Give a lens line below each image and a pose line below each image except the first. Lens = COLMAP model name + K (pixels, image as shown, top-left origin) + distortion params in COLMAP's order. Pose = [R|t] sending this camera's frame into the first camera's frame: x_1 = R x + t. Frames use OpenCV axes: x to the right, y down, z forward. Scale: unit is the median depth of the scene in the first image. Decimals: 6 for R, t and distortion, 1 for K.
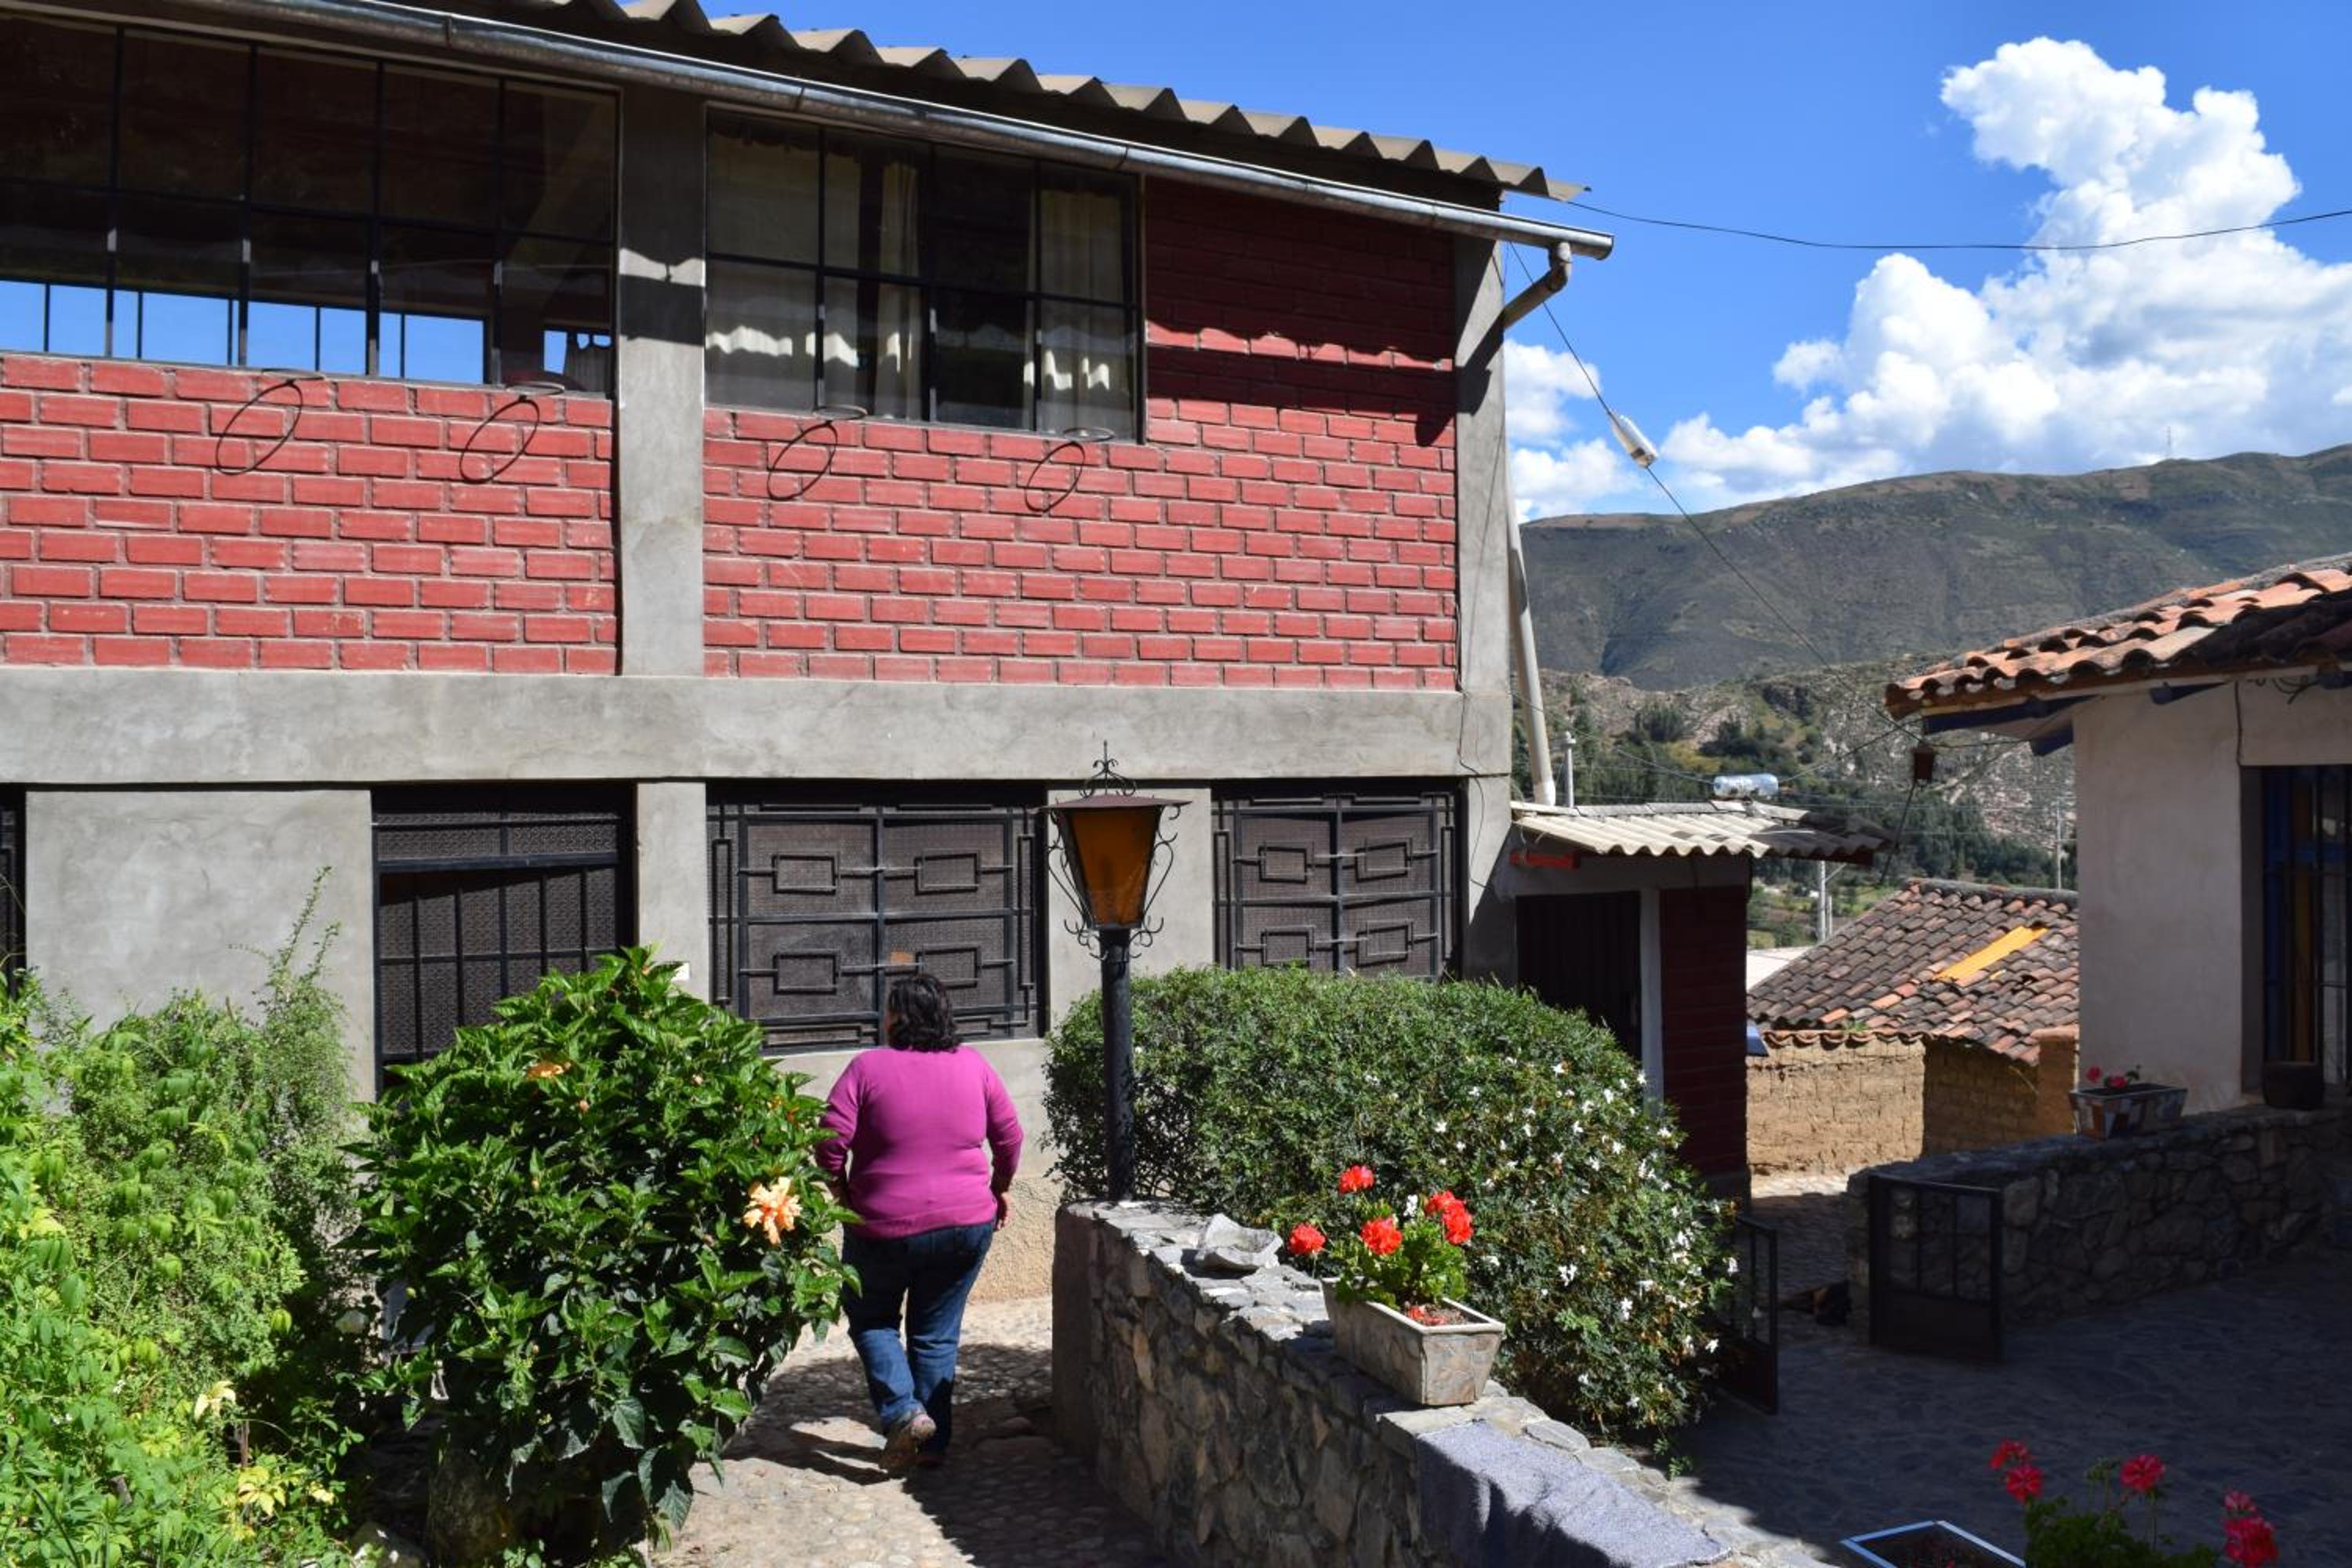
lens RADIAL K [[1828.3, 0, 1172.8], [0, 1828.3, 766.7], [0, 0, 1]] dist [-0.085387, 0.000186]
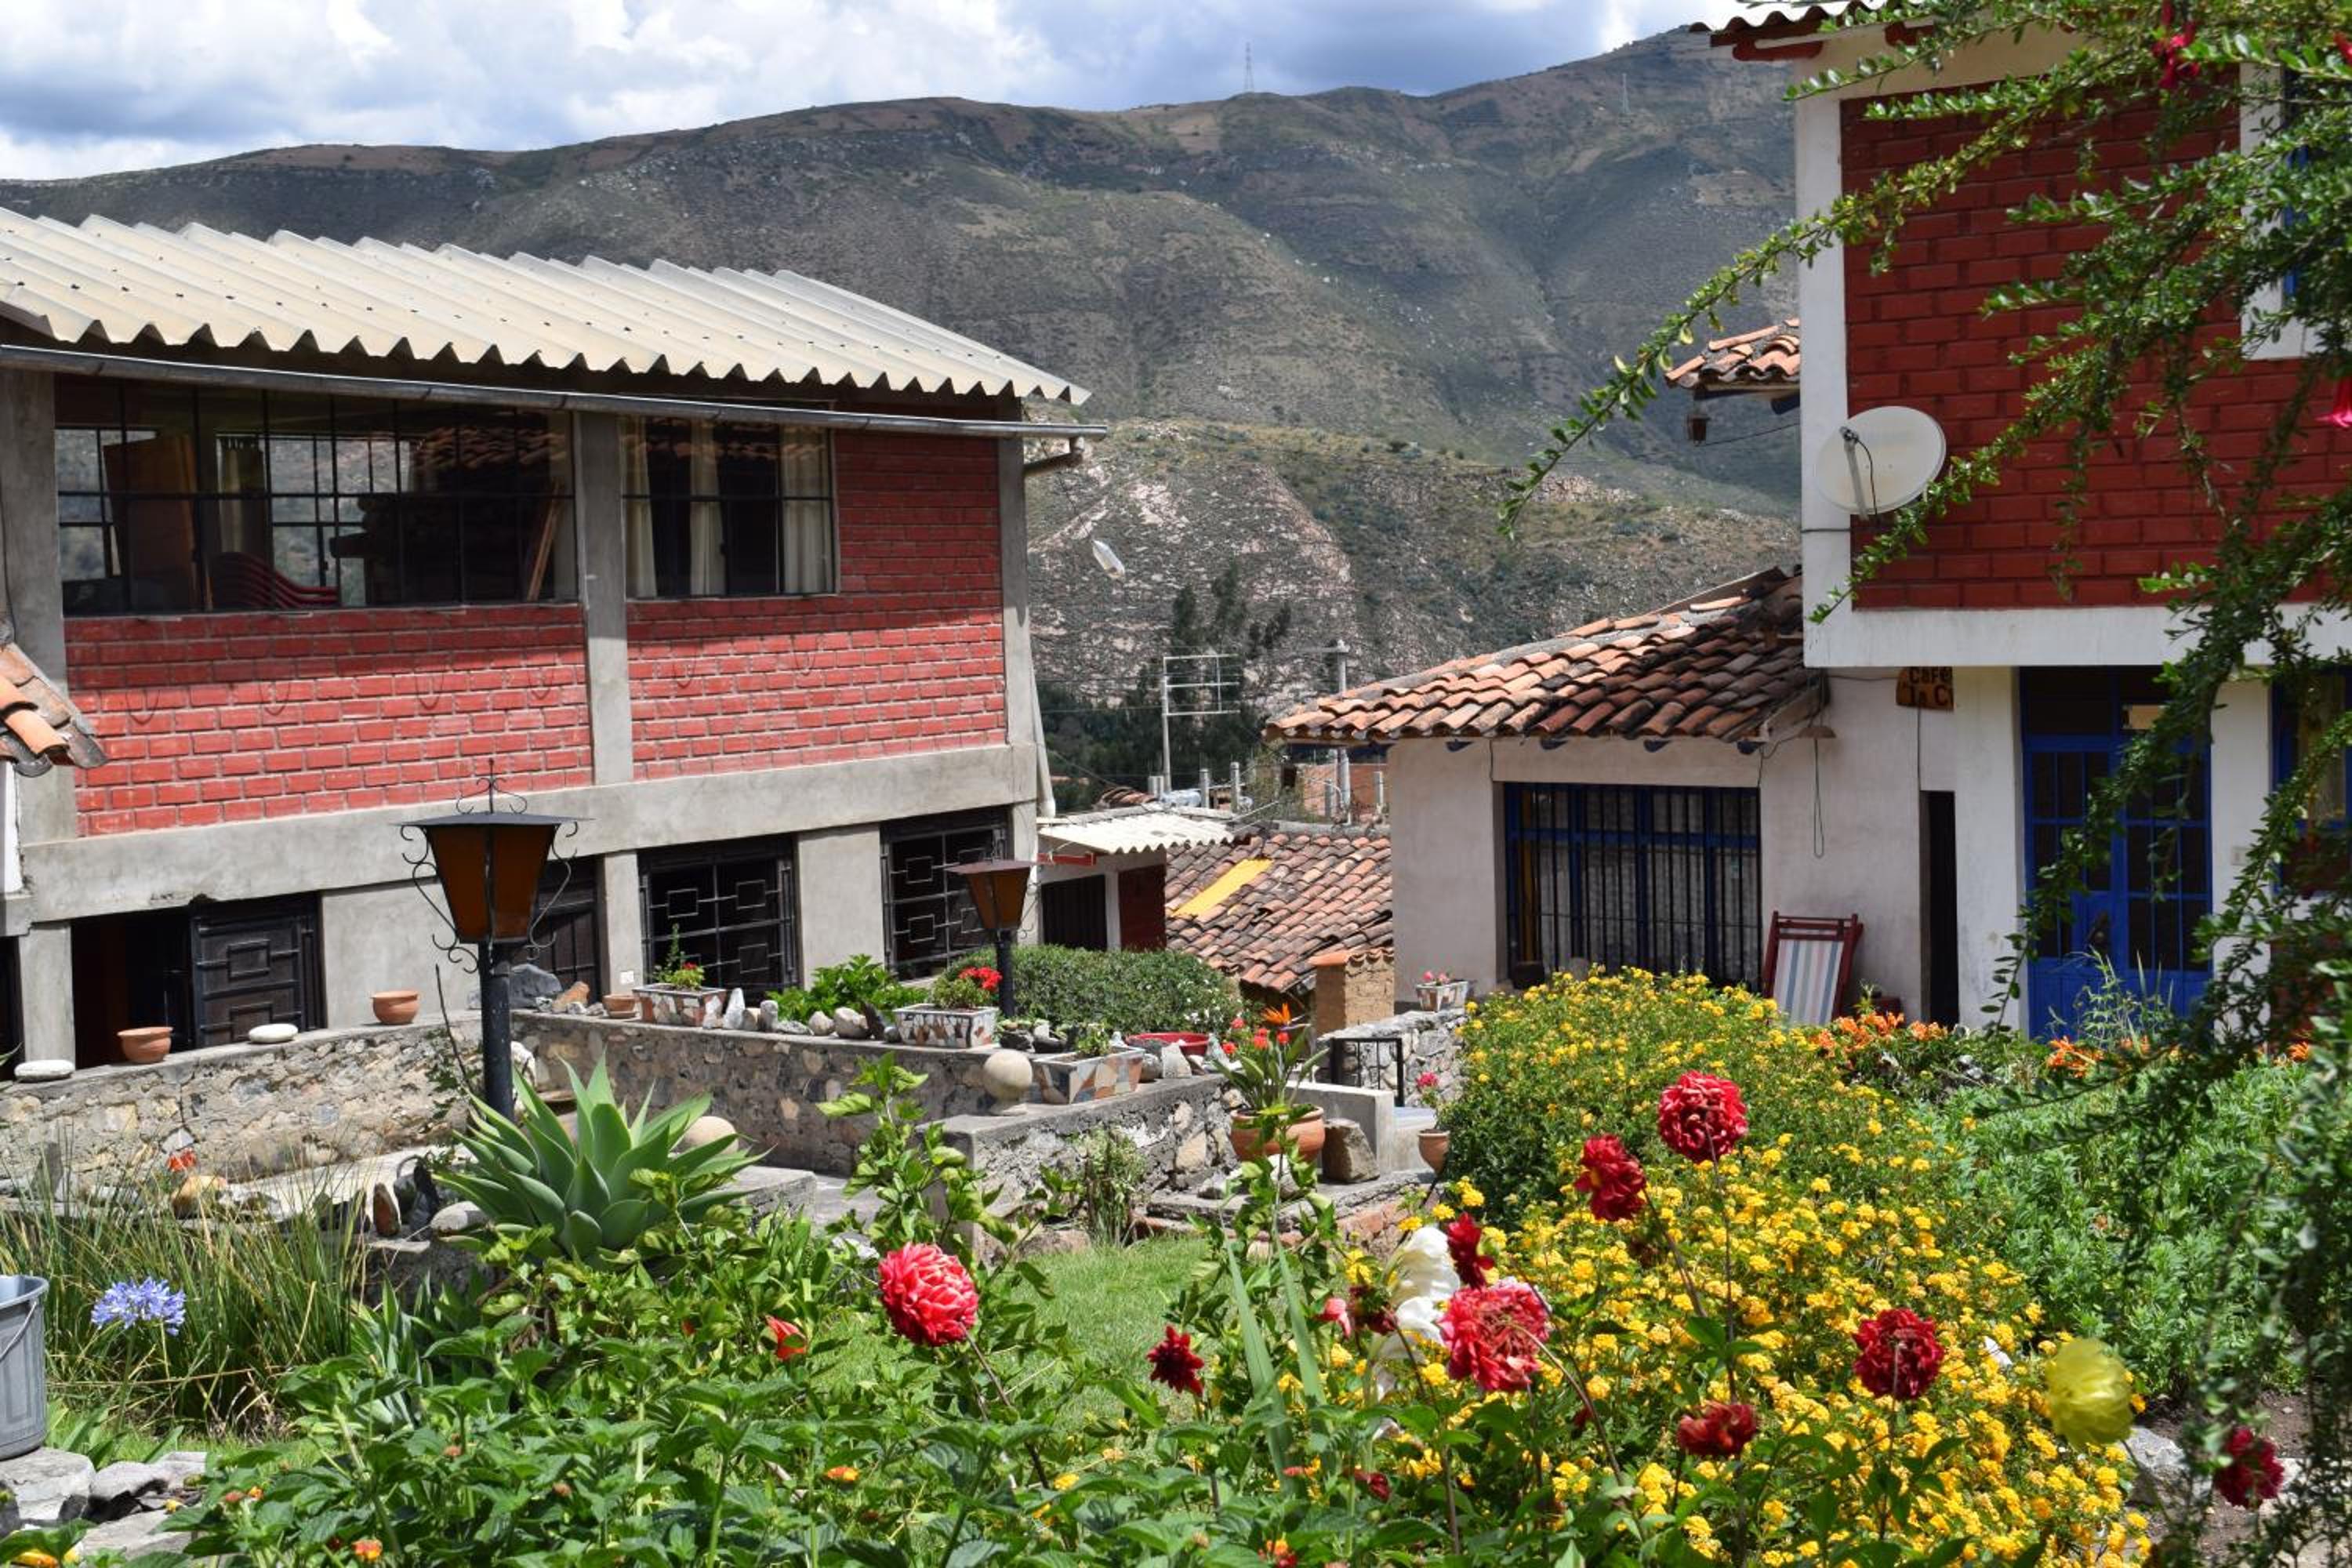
lens RADIAL K [[2923.3, 0, 1176.0], [0, 2923.3, 784.0], [0, 0, 1]] dist [-0.041830, 0.010659]
pose [[0.887168, -0.046292, 0.459119, -0.920280], [0.016201, 0.997467, 0.069266, -0.197711], [-0.461162, -0.054012, 0.885671, -1.284593]]
